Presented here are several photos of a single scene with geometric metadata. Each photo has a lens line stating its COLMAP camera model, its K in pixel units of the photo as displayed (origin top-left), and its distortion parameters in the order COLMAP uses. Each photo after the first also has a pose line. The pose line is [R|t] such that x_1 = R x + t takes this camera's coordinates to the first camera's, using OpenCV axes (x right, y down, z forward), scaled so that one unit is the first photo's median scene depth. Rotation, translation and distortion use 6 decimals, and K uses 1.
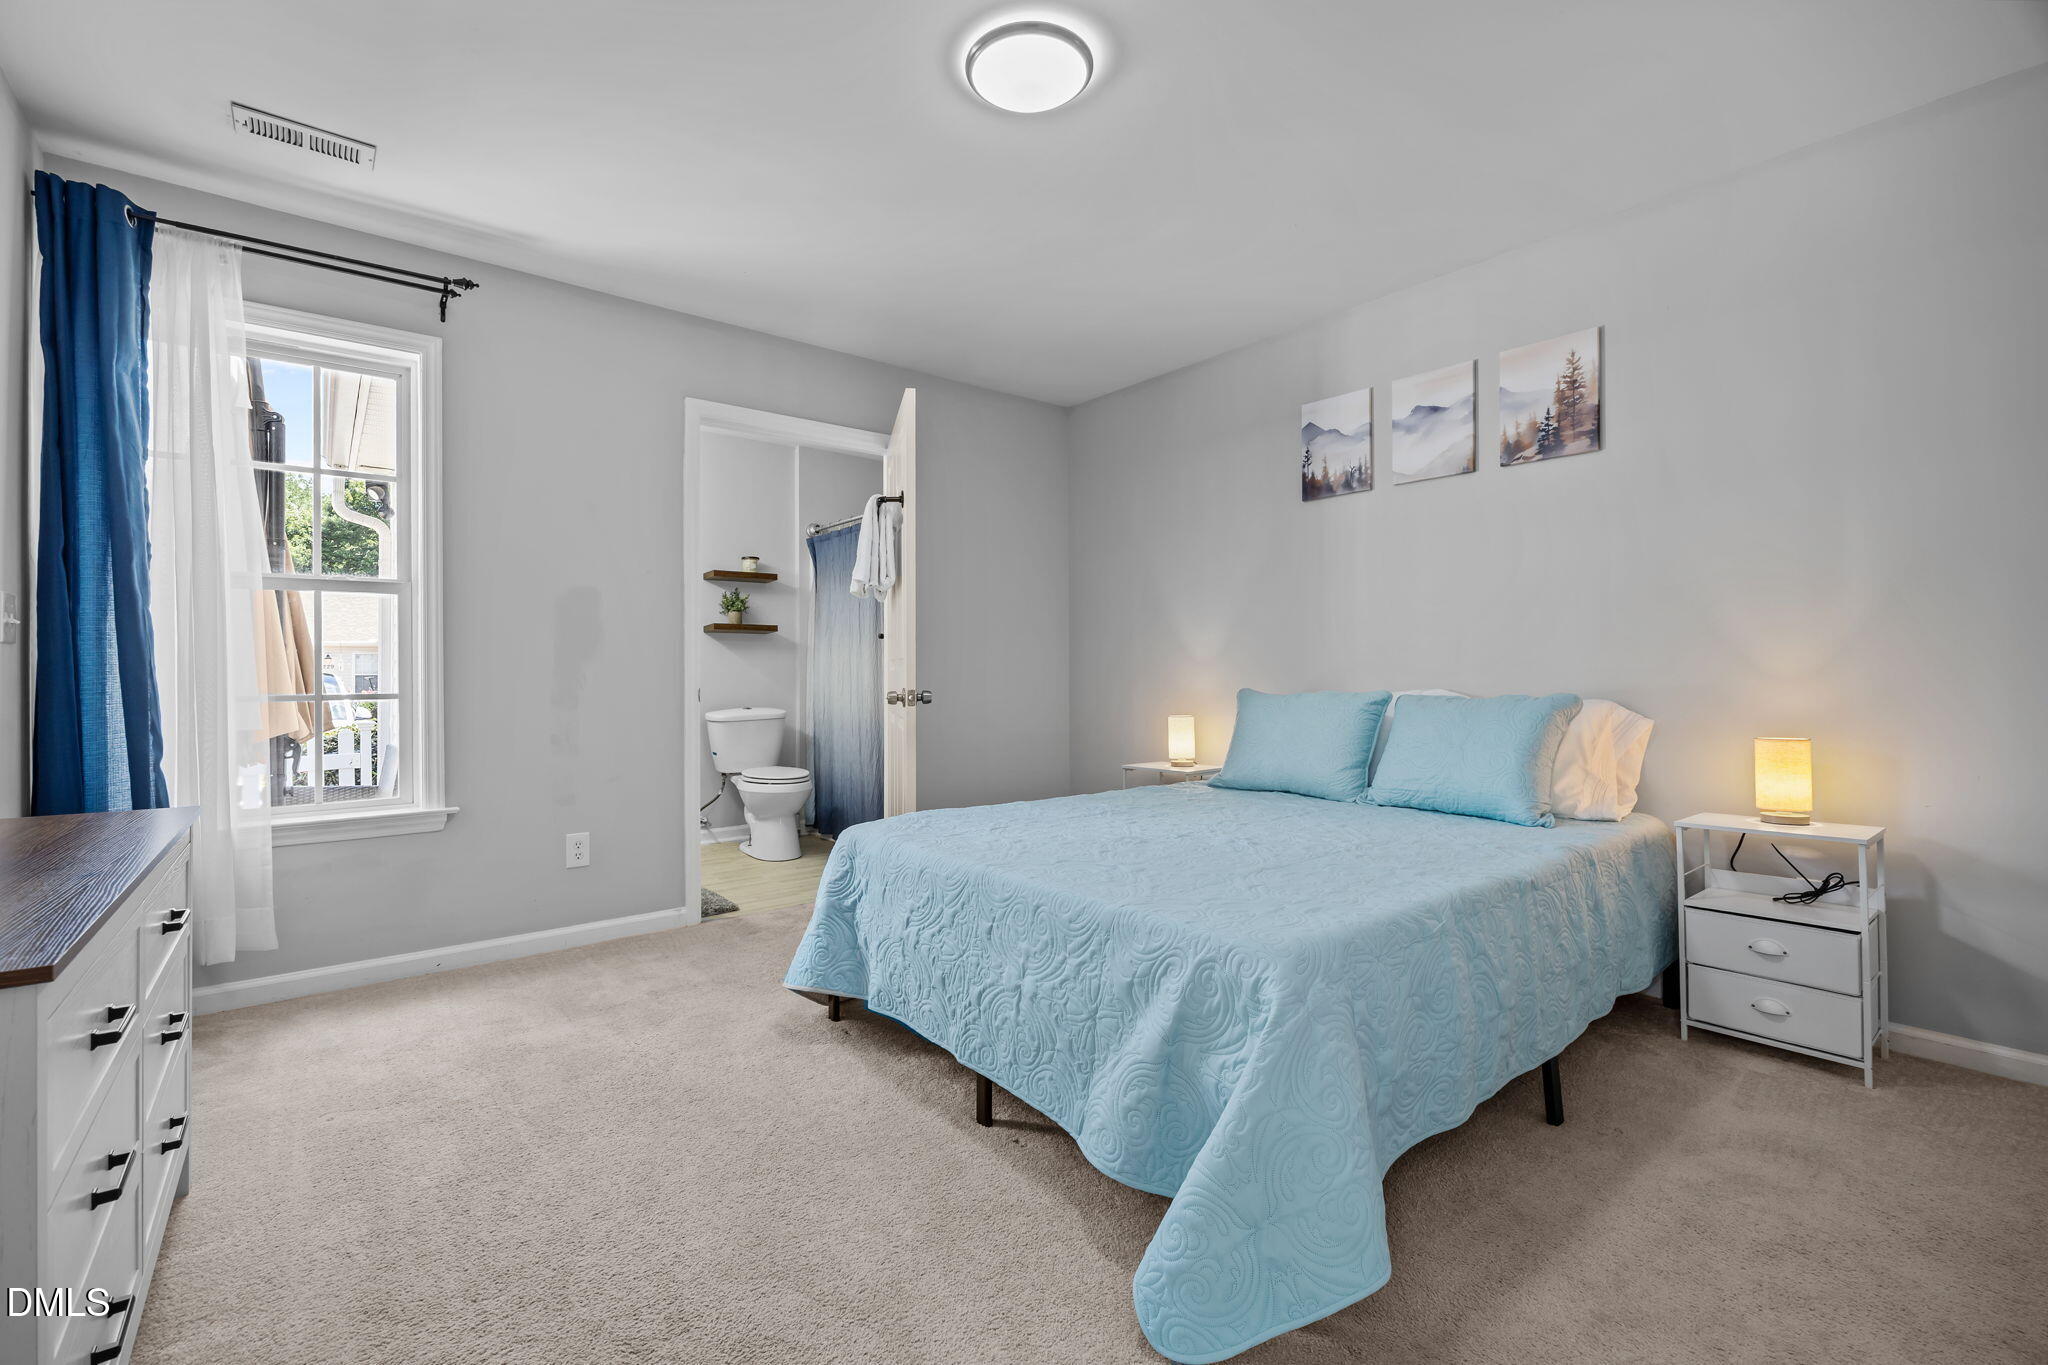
lens RADIAL K [[919.9, 0, 1023.6], [0, 919.9, 673.5], [0, 0, 1]] dist [-0.001201, 0.000043]
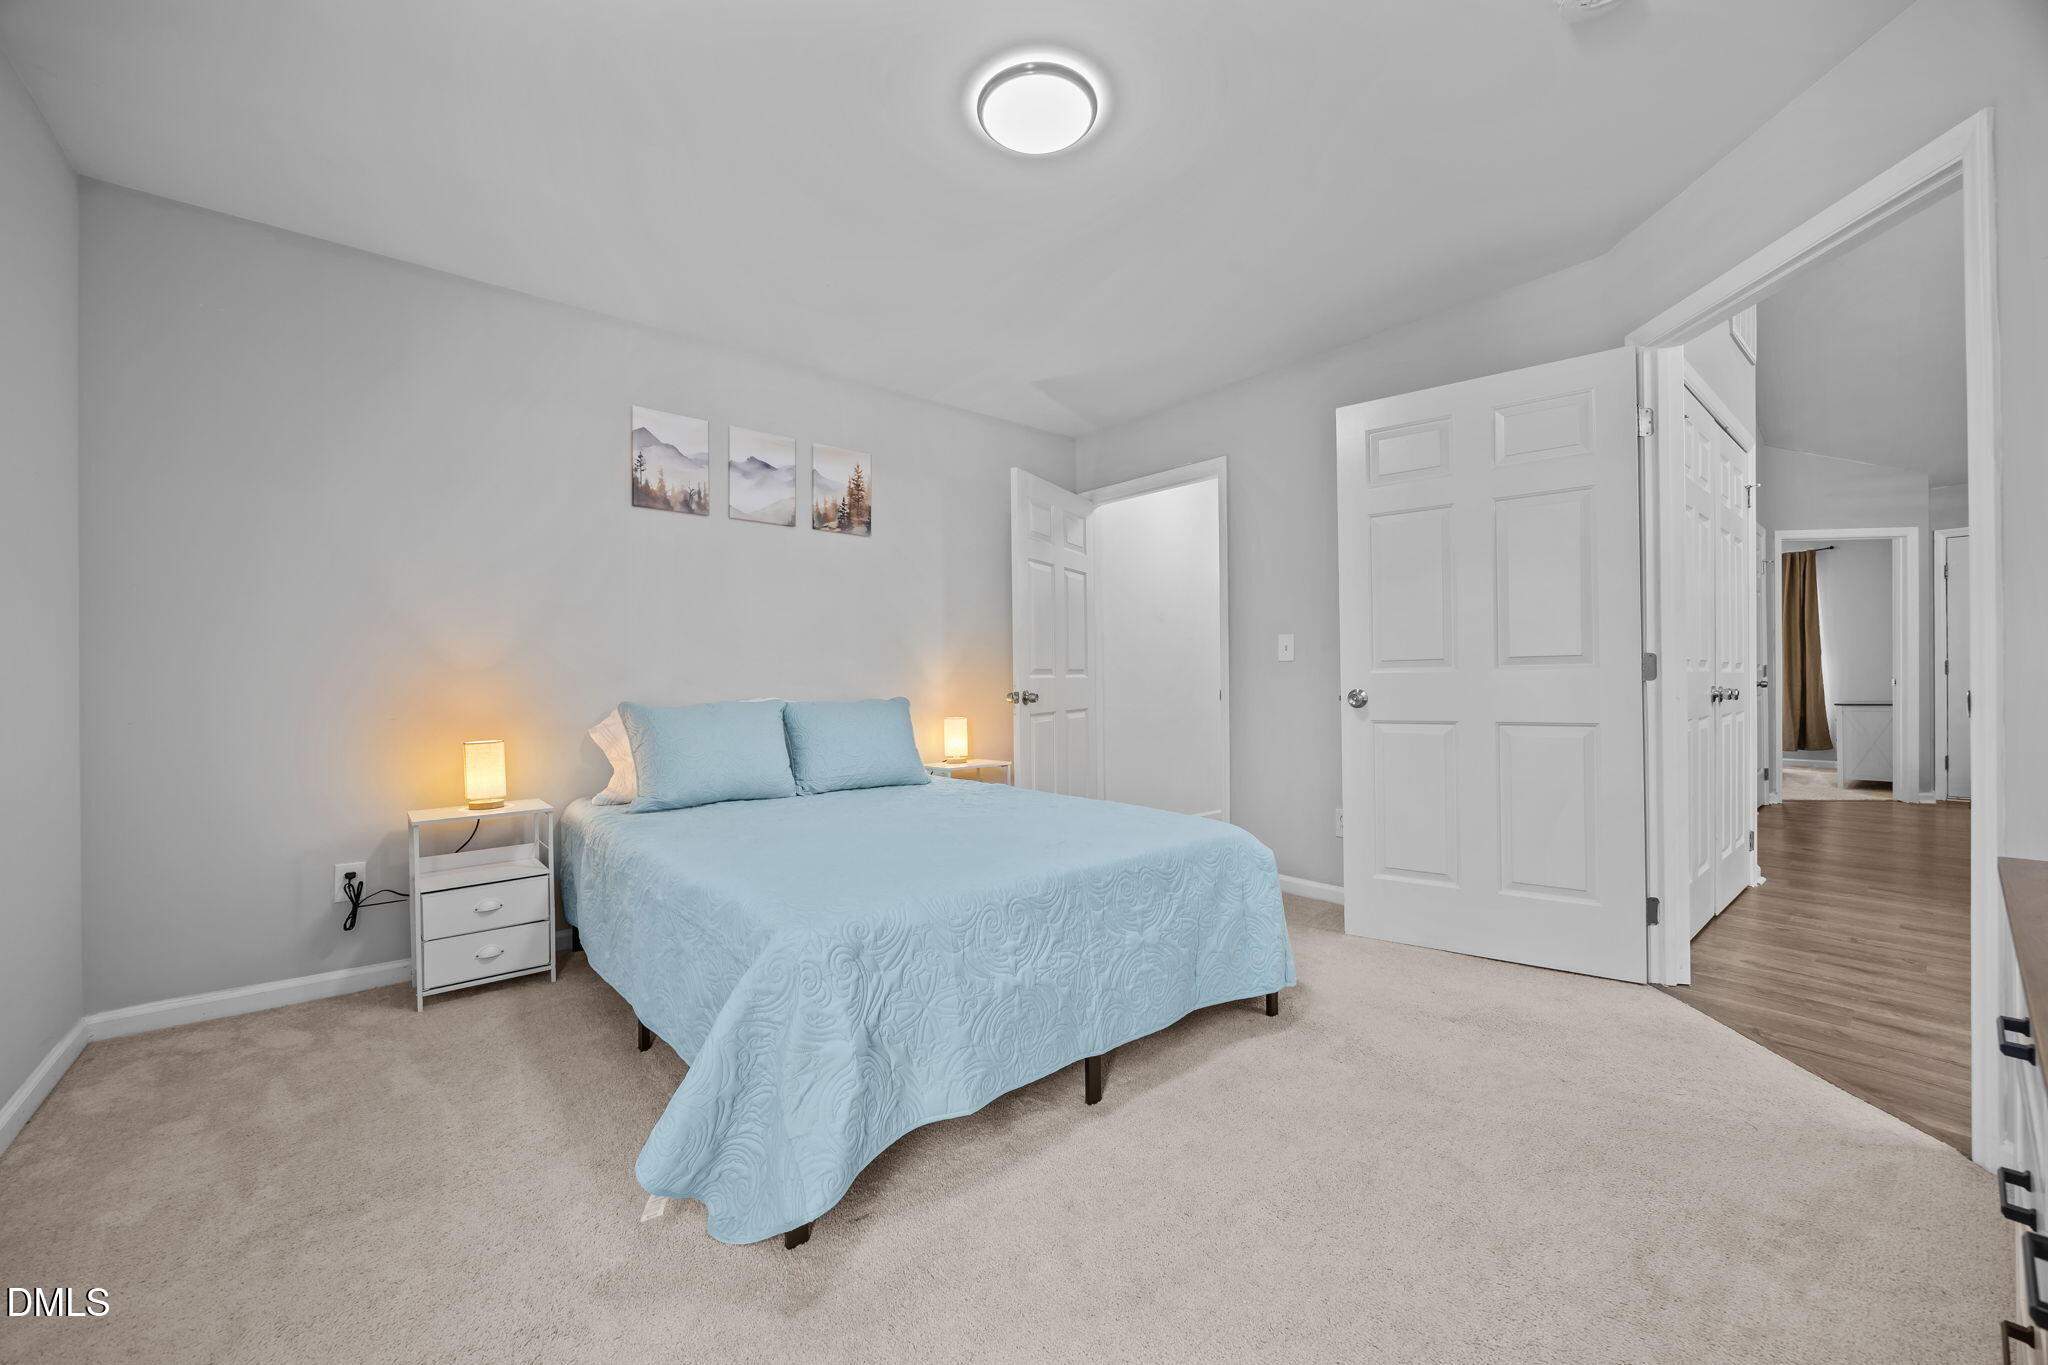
lens RADIAL K [[787.3, 0, 1019.1], [0, 787.3, 684.6], [0, 0, 1]] dist [0.001054, -0.000014]
pose [[-0.038340, 0.000088, 0.999265, -0.650937], [0.009315, 0.999957, 0.000269, 0.004246], [-0.999221, 0.009318, -0.038339, 0.765221]]
